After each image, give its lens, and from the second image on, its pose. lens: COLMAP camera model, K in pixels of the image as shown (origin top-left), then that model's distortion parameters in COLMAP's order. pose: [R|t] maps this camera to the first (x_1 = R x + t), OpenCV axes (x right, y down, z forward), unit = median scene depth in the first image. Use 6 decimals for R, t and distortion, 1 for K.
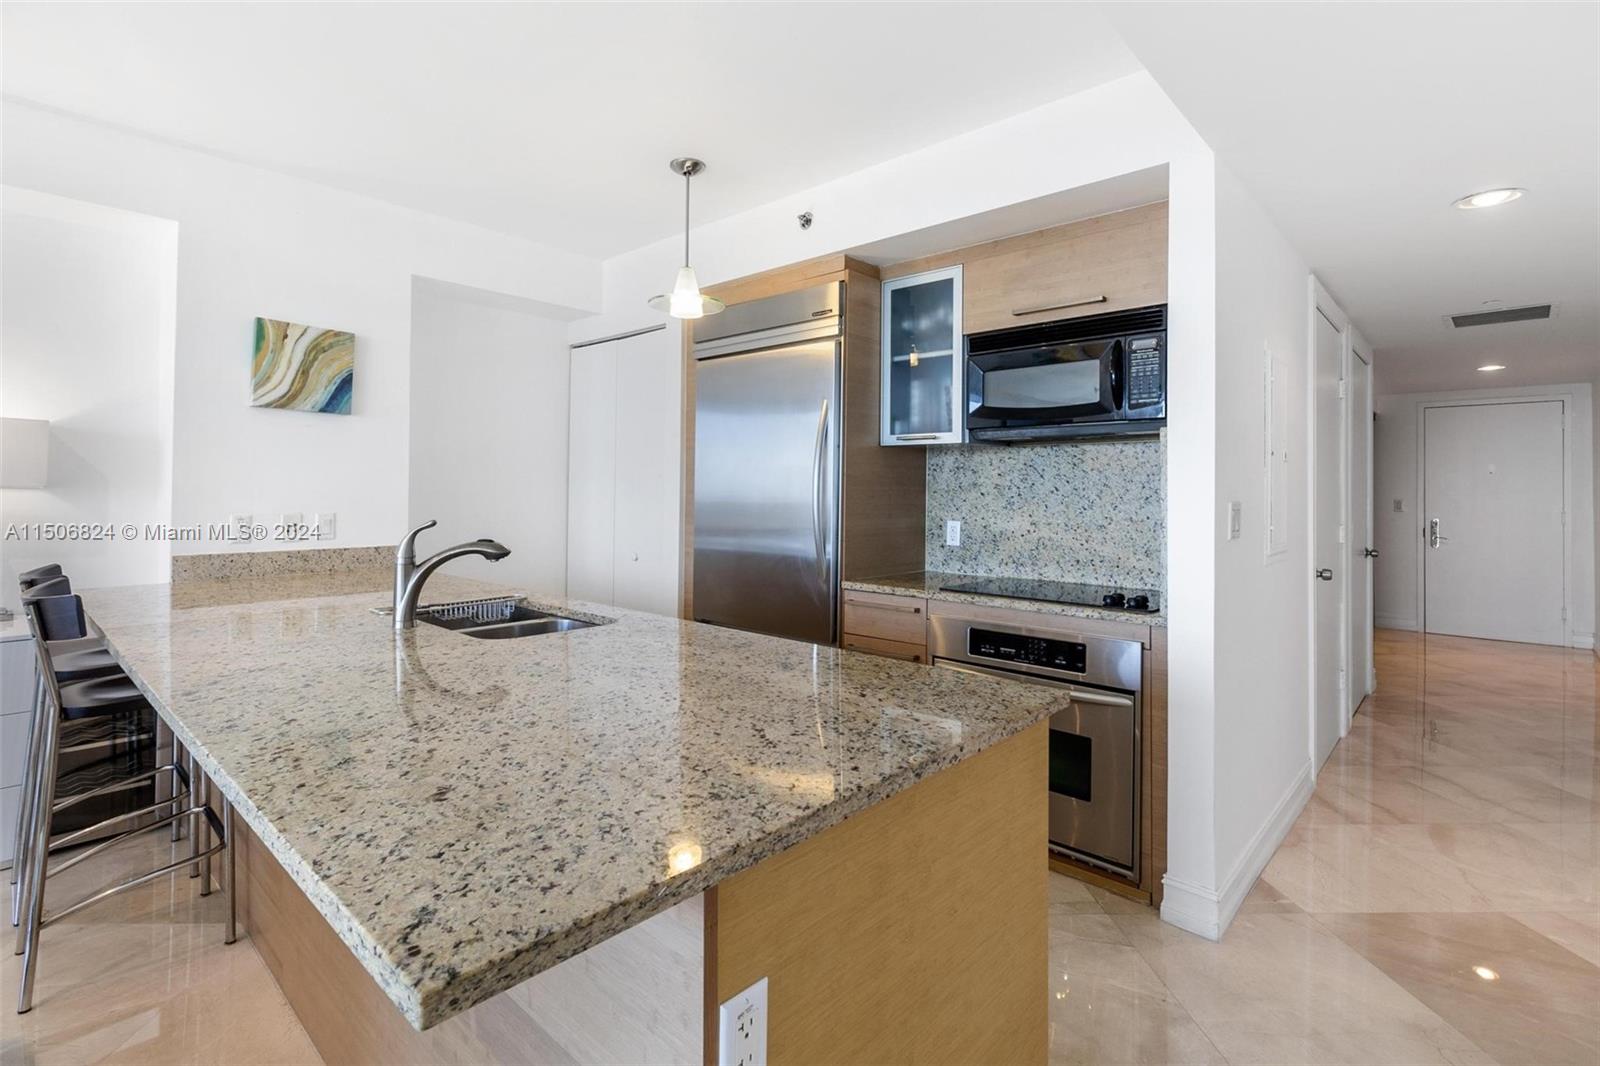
lens RADIAL K [[752.8, 0, 800.0], [0, 752.8, 486.1], [0, 0, 1]] dist [-0.000446, -0.000399]
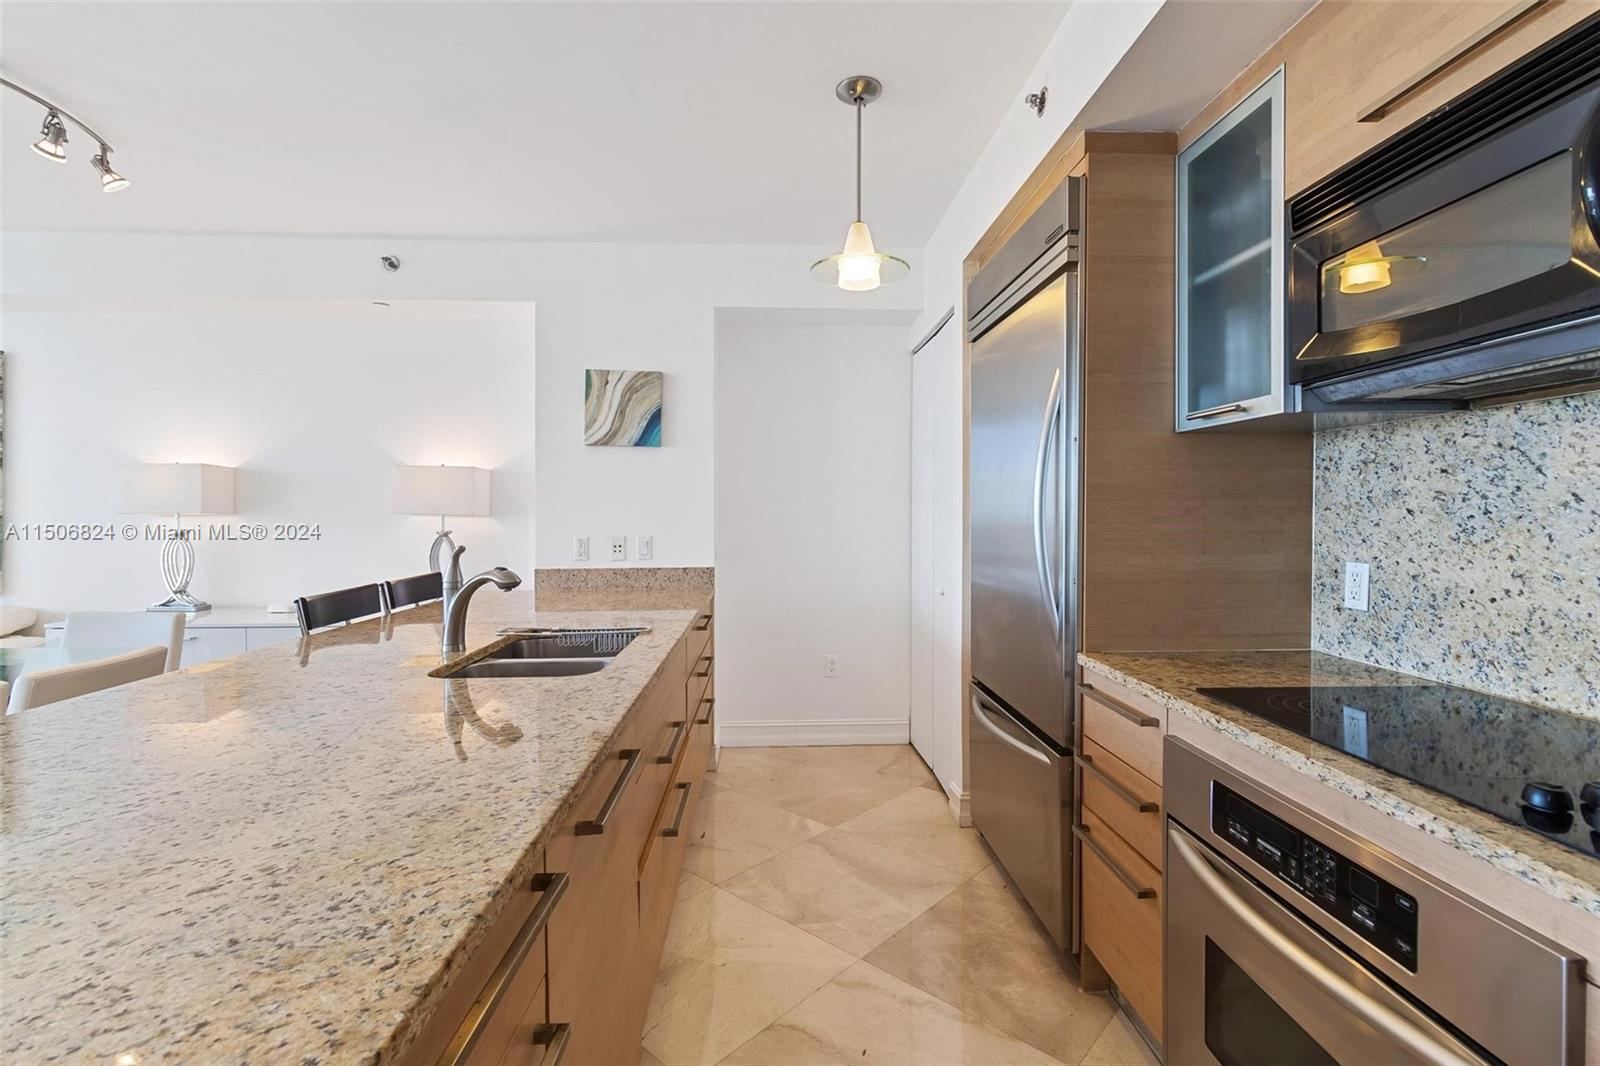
lens RADIAL K [[741.2, 0, 804.5], [0, 741.2, 522.4], [0, 0, 1]] dist [0.002011, 0.000553]
pose [[0.712094, -0.002267, -0.702080, 0.320848], [0.015930, 0.999790, 0.012928, 0.005439], [0.701903, -0.020390, 0.711980, 0.388122]]
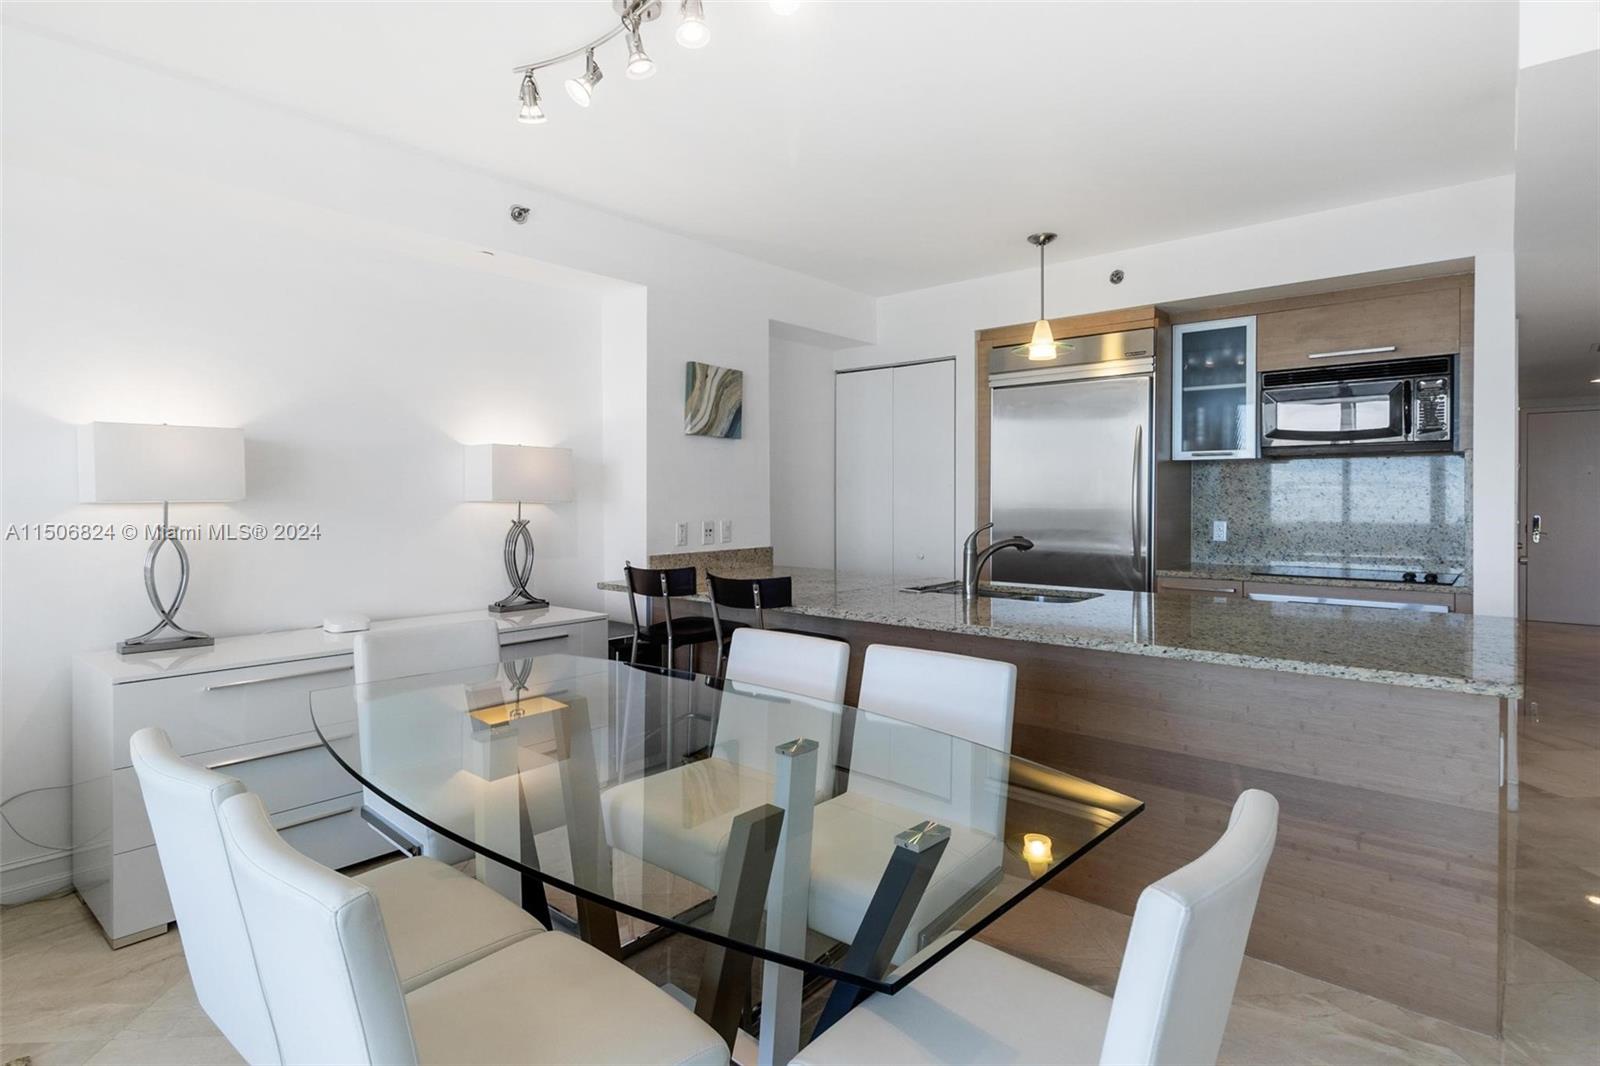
lens RADIAL K [[823.3, 0, 802.4], [0, 823.3, 503.9], [0, 0, 1]] dist [-0.001914, -0.000712]
pose [[0.999438, -0.011900, 0.031330, -0.556809], [0.011412, 0.999812, 0.015699, -0.010627], [-0.031511, -0.015333, 0.999386, -0.332190]]
